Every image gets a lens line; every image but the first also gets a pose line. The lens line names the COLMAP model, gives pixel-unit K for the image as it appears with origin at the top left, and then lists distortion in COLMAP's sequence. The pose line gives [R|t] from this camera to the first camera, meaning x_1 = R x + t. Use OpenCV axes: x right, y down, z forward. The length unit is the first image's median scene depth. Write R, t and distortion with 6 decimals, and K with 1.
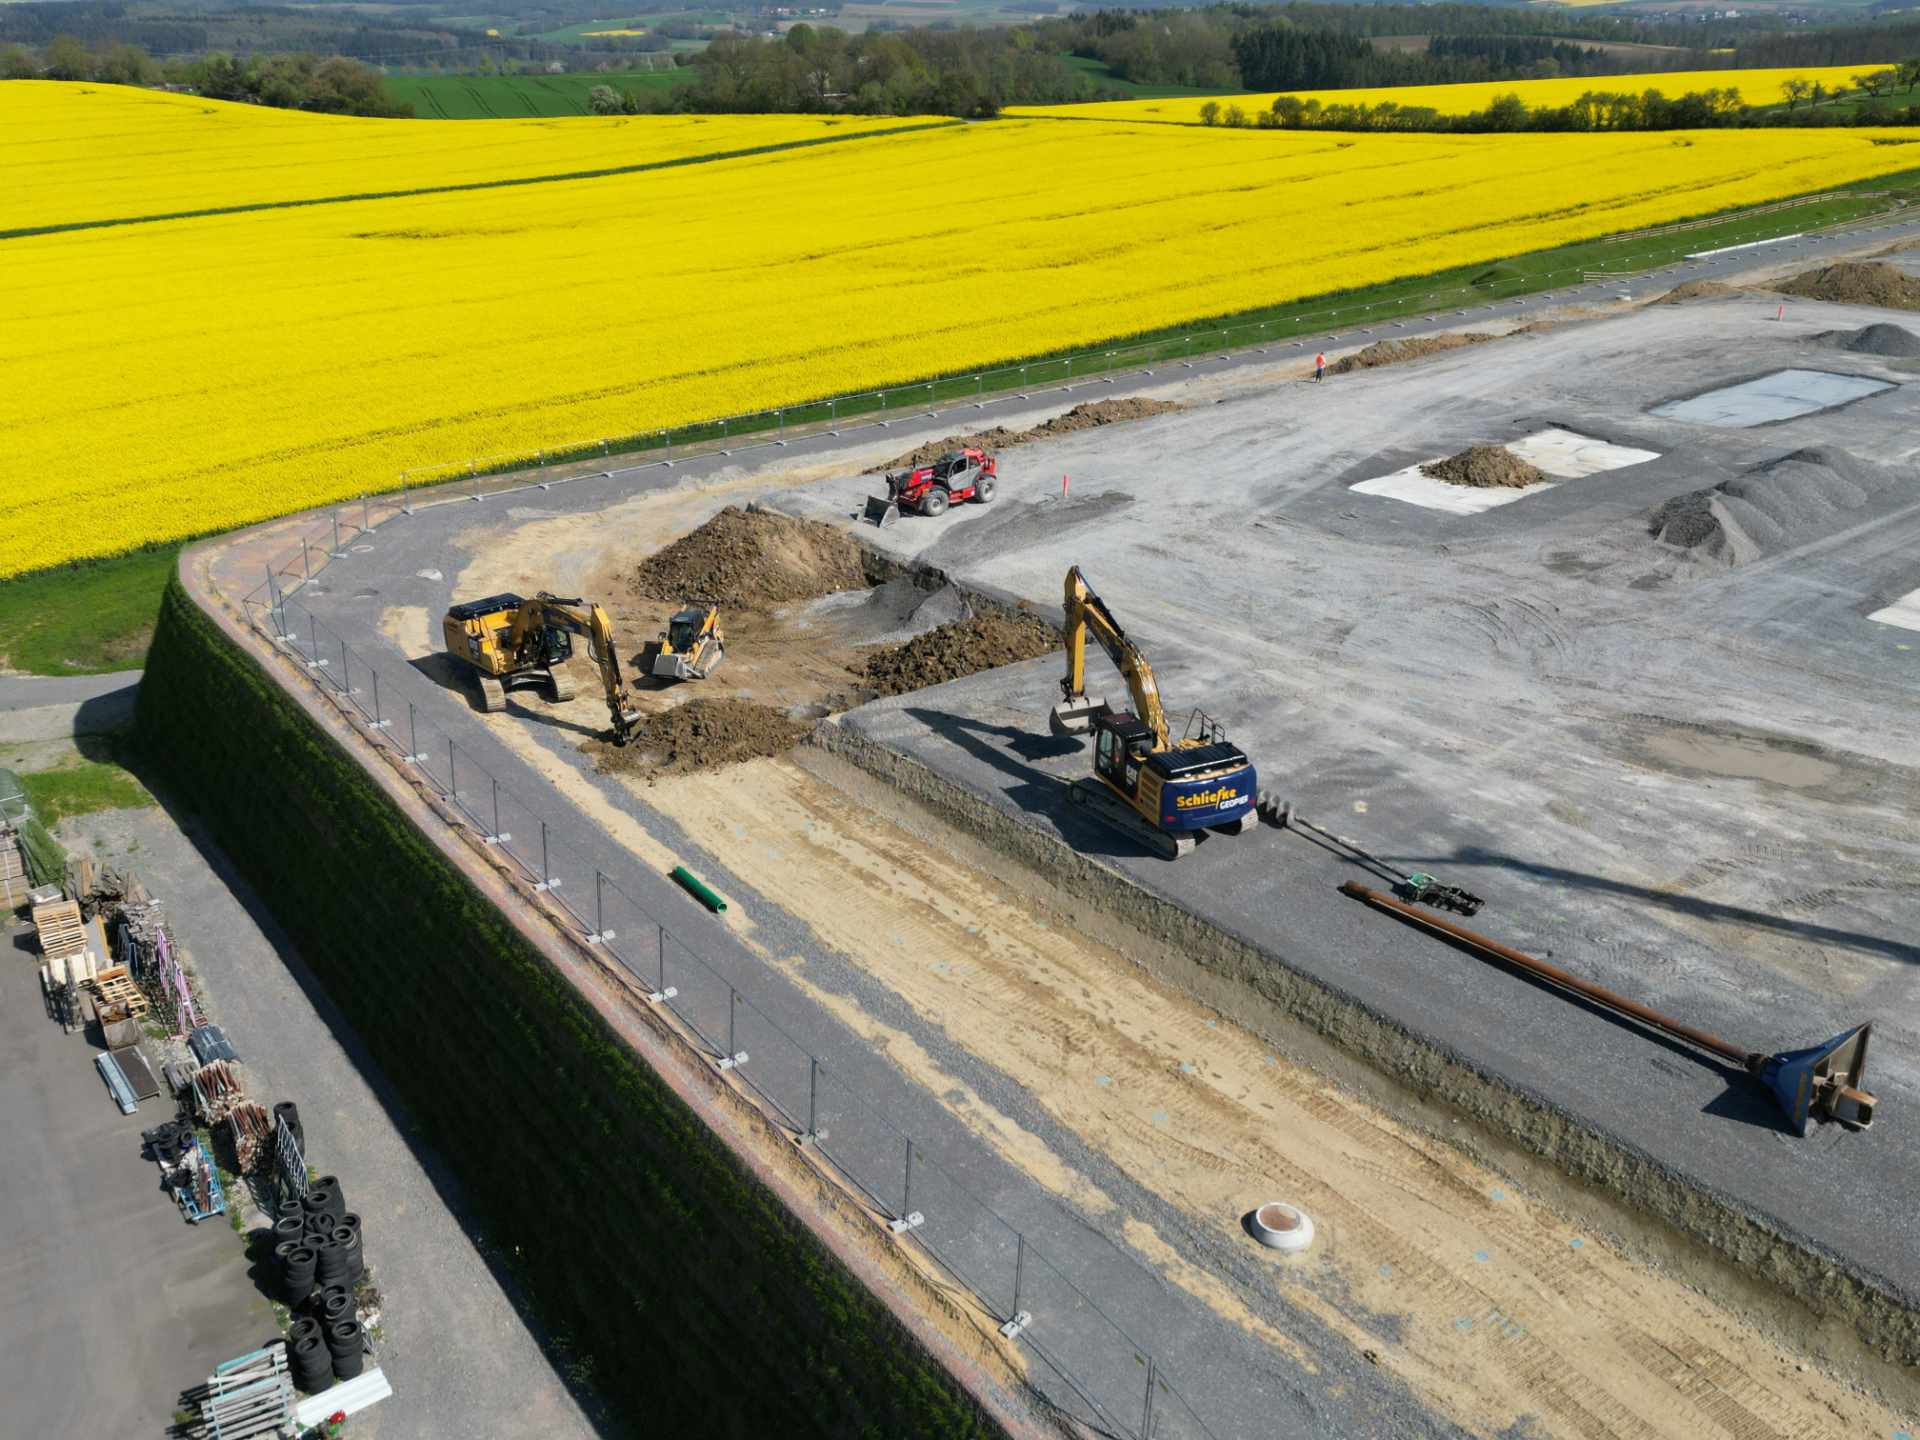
lens RADIAL K [[1648.8, 0, 960.0], [0, 1648.8, 720.0], [0, 0, 1]] dist [0.109456, -0.107544]
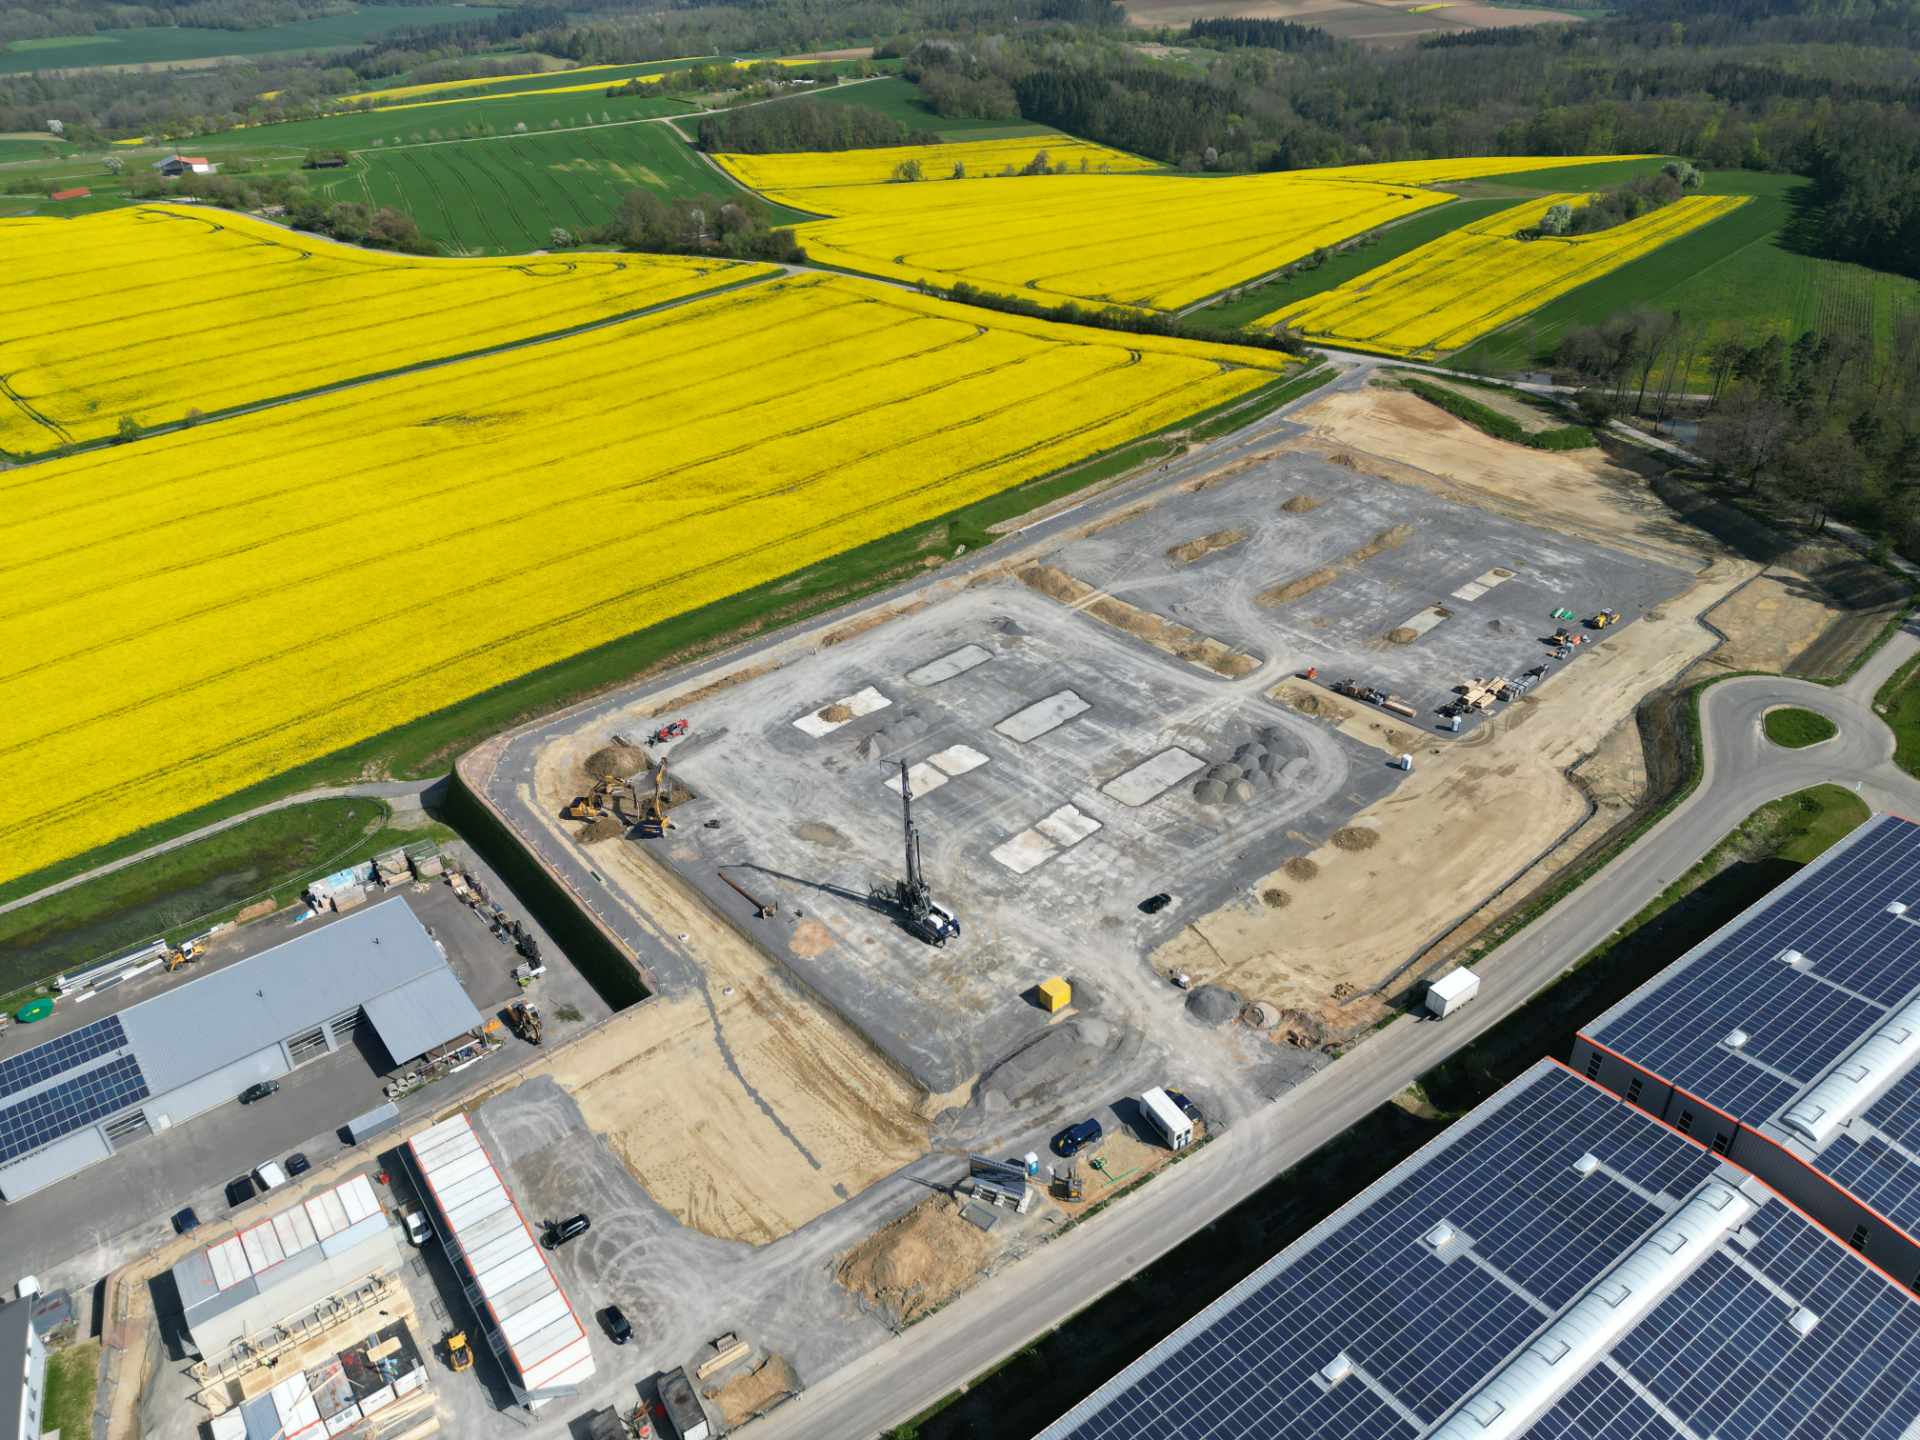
lens RADIAL K [[1351.7, 0, 960.0], [0, 1351.7, 720.0], [0, 0, 1]] dist [0.082263, -0.076225]
pose [[0.998405, -0.038742, 0.041070, 0.723040], [0.031953, 0.987446, 0.154692, -0.883950], [-0.046547, -0.153133, 0.987109, -2.787525]]
